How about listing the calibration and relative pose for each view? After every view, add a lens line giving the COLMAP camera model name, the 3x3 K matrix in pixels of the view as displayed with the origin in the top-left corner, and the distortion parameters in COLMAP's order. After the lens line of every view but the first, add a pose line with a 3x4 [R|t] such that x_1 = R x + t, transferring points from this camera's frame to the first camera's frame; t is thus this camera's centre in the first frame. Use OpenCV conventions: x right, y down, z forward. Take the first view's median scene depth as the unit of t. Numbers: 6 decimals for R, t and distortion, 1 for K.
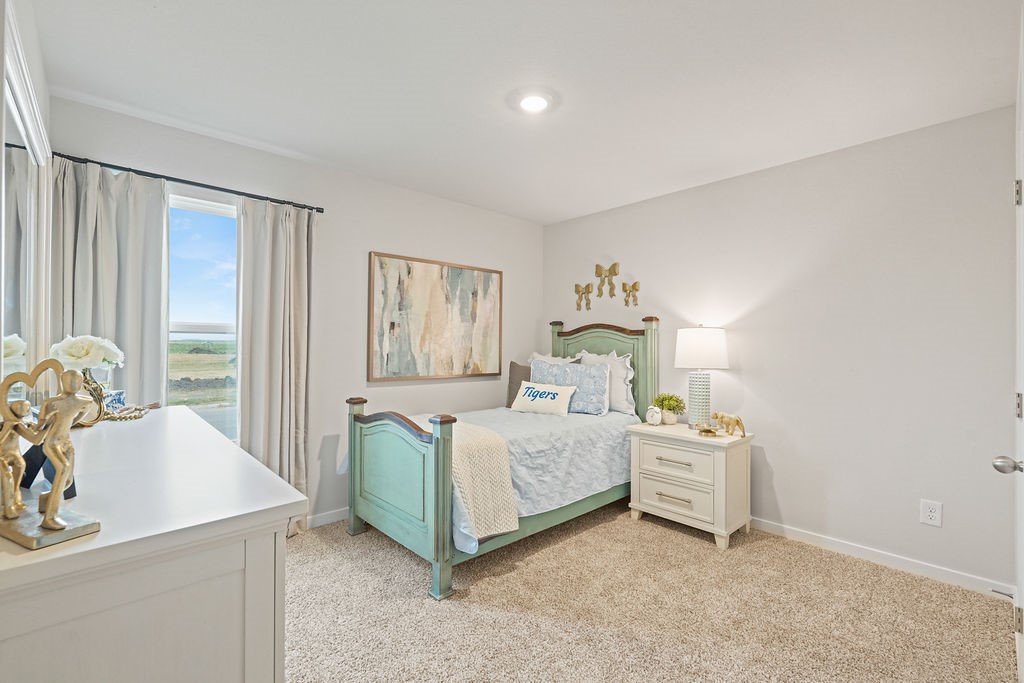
lens RADIAL K [[456.6, 0, 511.3], [0, 456.6, 343.3], [0, 0, 1]] dist [0.002072, -0.000127]
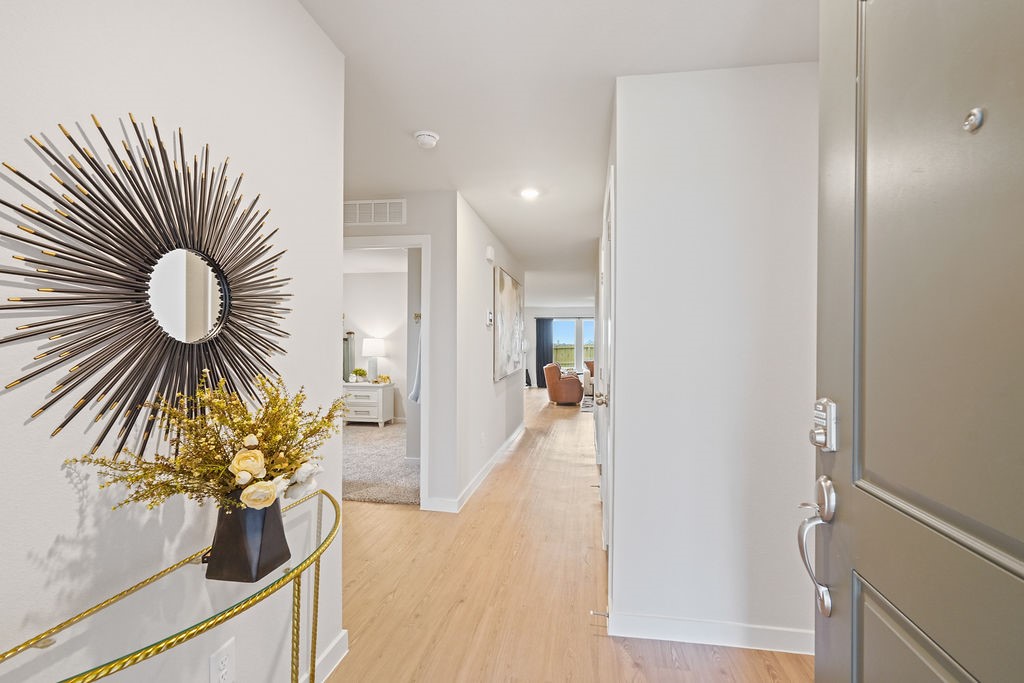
lens RADIAL K [[456.6, 0, 511.0], [0, 456.6, 343.7], [0, 0, 1]] dist [0.002072, -0.000127]
pose [[0.782395, -0.000187, 0.622782, -0.468909], [-0.001729, 0.999995, 0.002473, -0.012937], [-0.622780, -0.003012, 0.782392, -1.213978]]
